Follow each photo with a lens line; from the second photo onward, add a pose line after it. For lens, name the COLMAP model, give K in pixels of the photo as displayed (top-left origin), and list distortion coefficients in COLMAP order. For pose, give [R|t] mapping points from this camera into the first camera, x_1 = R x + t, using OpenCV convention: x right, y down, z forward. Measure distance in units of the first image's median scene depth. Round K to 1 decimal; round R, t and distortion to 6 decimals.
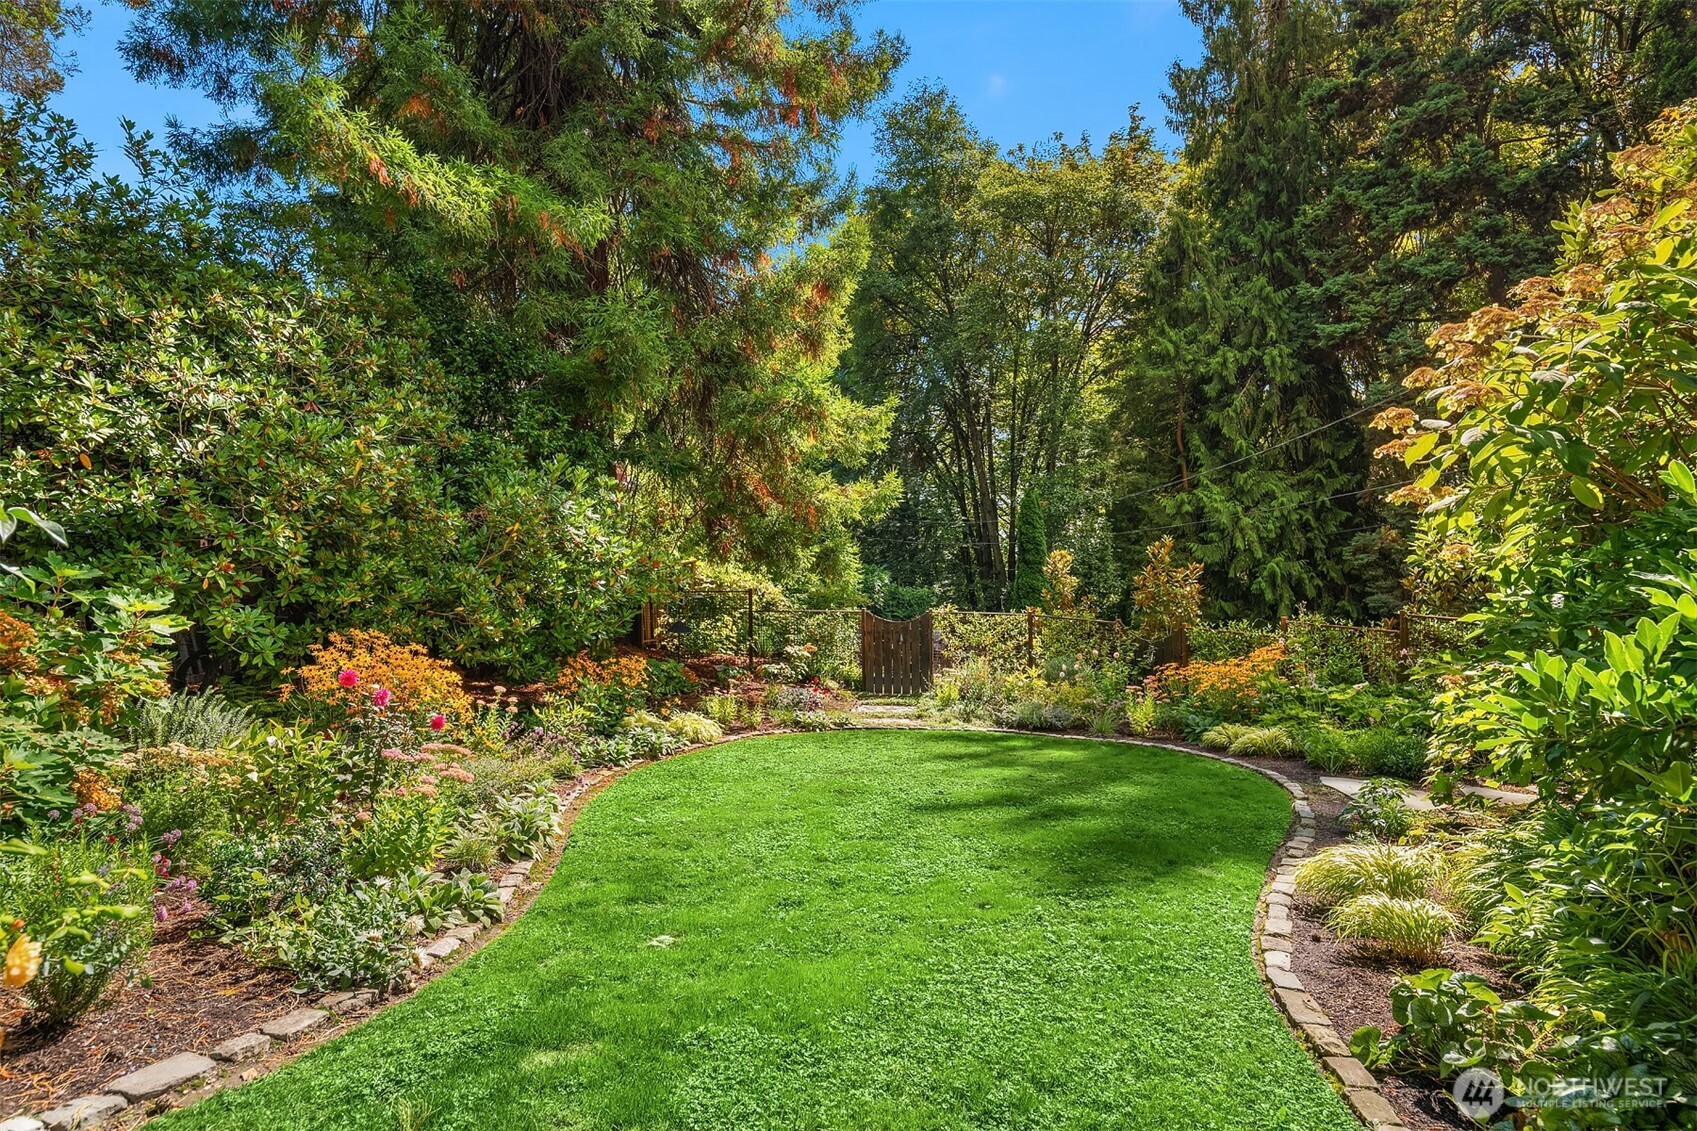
lens RADIAL K [[937.1, 0, 848.5], [0, 937.1, 565.5], [0, 0, 1]] dist [0.000565, -0.000530]
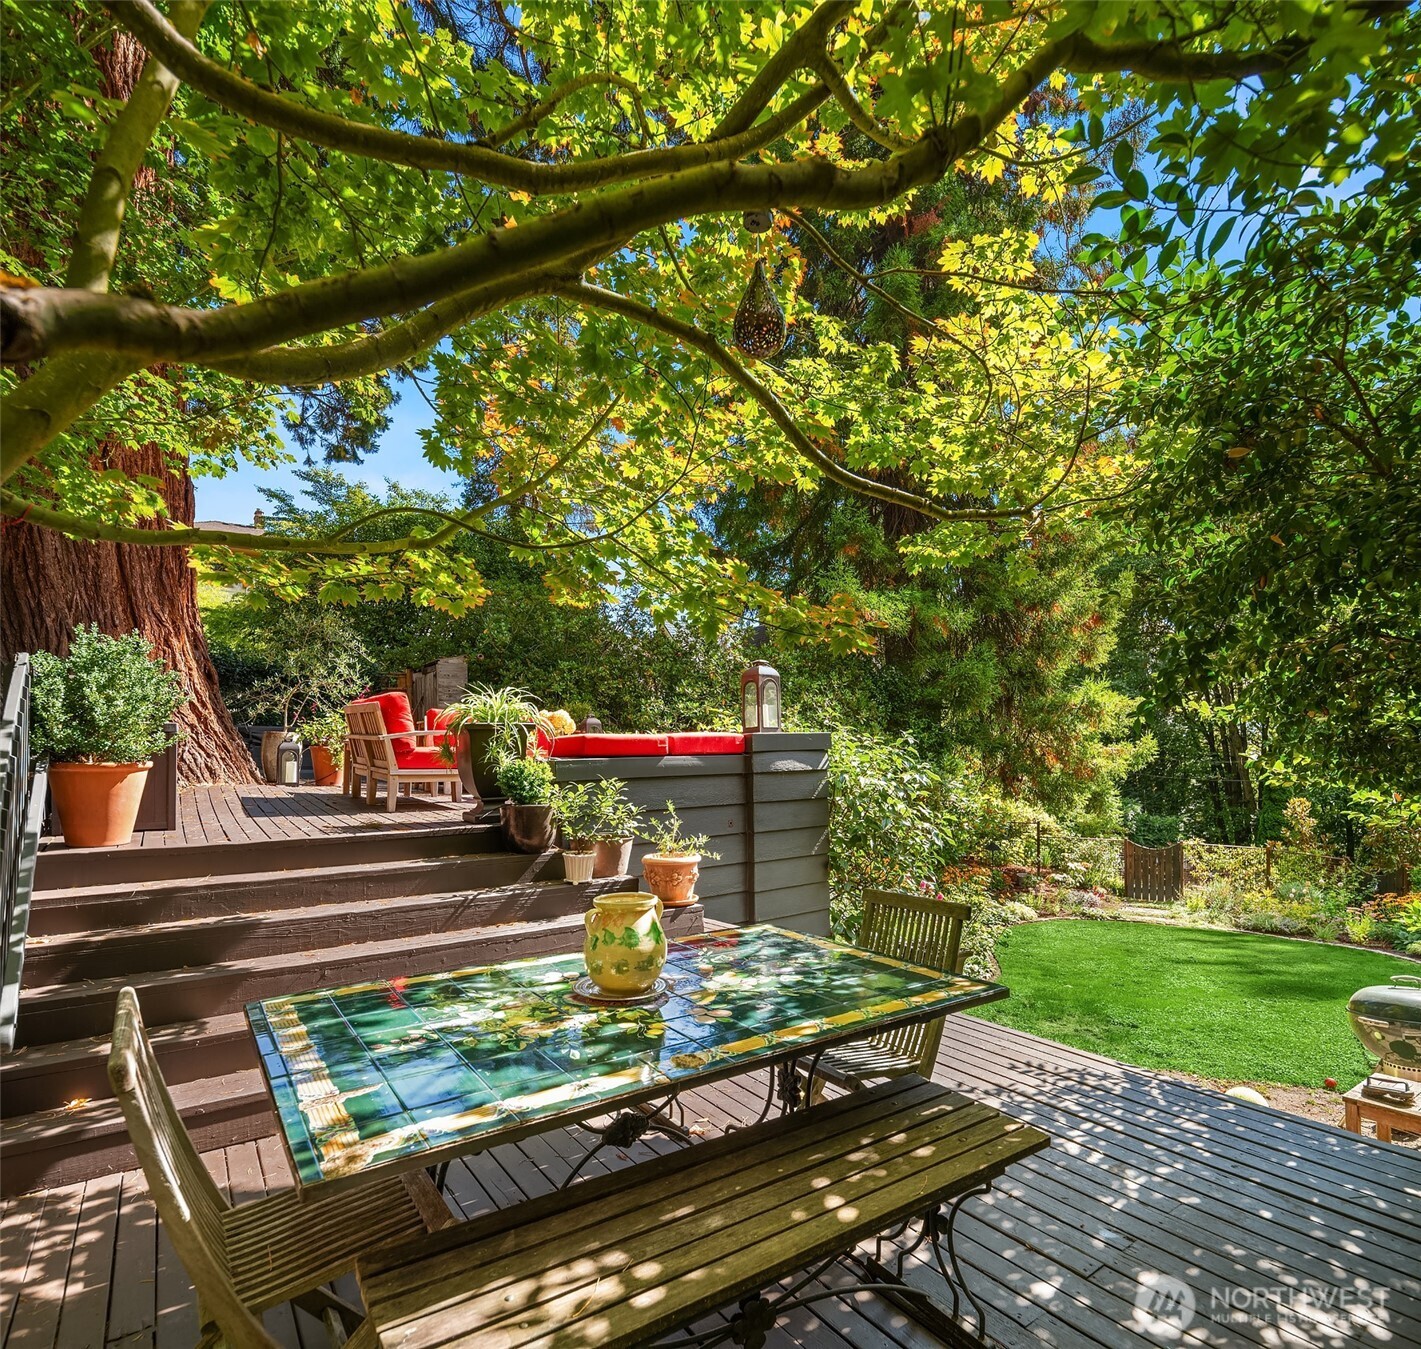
lens RADIAL K [[784.3, 0, 711.8], [0, 784.3, 776.9], [0, 0, 1]] dist [0.001759, -0.000126]
pose [[0.902230, 0.007620, -0.431188, -0.040765], [-0.008386, 0.999965, 0.000124, -0.044617], [0.431173, 0.003504, 0.902262, -0.357943]]
